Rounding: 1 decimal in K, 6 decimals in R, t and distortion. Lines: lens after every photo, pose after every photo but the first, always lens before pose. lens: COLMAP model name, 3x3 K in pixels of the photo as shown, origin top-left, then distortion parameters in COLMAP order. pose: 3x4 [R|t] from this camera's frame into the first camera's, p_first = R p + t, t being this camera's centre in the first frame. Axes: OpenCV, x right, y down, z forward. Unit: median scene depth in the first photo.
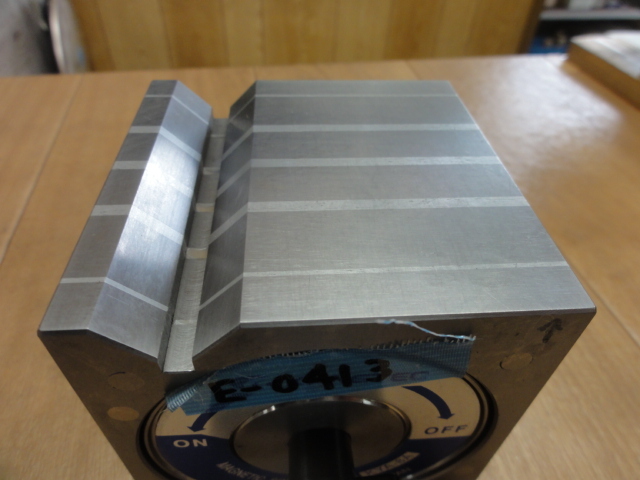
lens RADIAL K [[450.0, 0, 318.9], [0, 450.0, 242.0], [0, 0, 1]] dist [-0.002132, -0.000892]
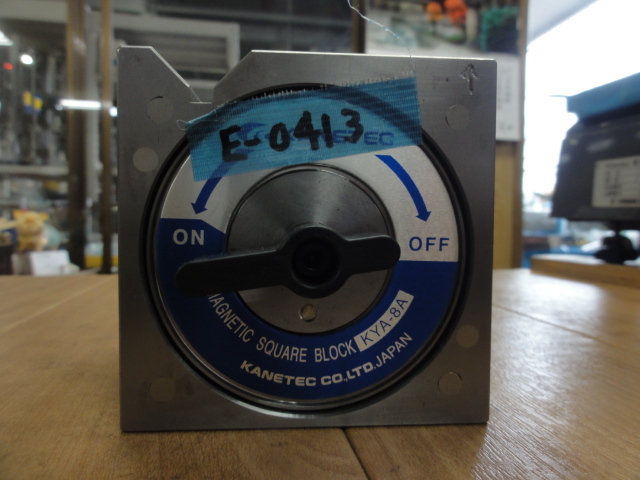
lens RADIAL K [[450.0, 0, 323.4], [0, 450.0, 238.7], [0, 0, 1]] dist [-0.002132, -0.000892]
pose [[0.999741, -0.022778, -0.000175, 0.040287], [0.017153, 0.757857, -0.652195, 1.323322], [0.014988, 0.652022, 0.758052, 0.223625]]
